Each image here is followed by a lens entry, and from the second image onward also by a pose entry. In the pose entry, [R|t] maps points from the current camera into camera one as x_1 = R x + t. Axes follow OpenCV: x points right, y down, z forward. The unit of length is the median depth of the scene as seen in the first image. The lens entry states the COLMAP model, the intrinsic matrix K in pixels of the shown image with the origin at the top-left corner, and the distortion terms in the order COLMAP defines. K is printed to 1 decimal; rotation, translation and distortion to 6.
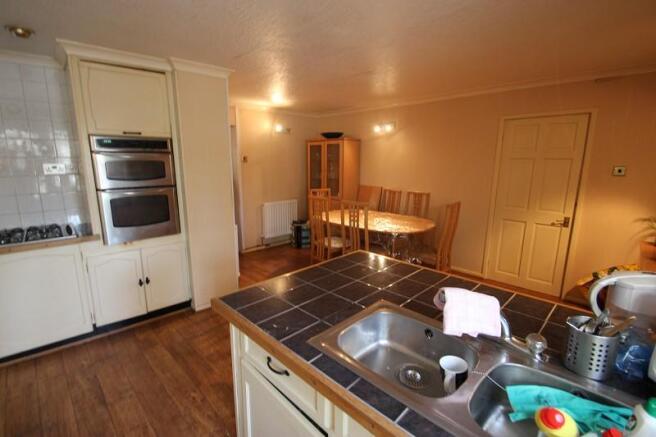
lens RADIAL K [[302.7, 0, 324.6], [0, 302.7, 217.2], [0, 0, 1]] dist [-0.011601, -0.004547]
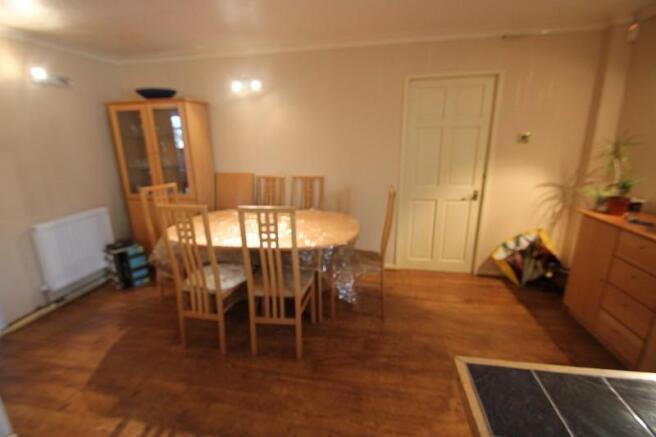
lens RADIAL K [[302.7, 0, 328.8], [0, 302.7, 224.5], [0, 0, 1]] dist [-0.011601, -0.004547]
pose [[0.814046, -0.169299, 0.555578, -0.081348], [0.128333, 0.985361, 0.112228, -0.041199], [-0.566444, -0.020060, 0.823856, 0.334797]]
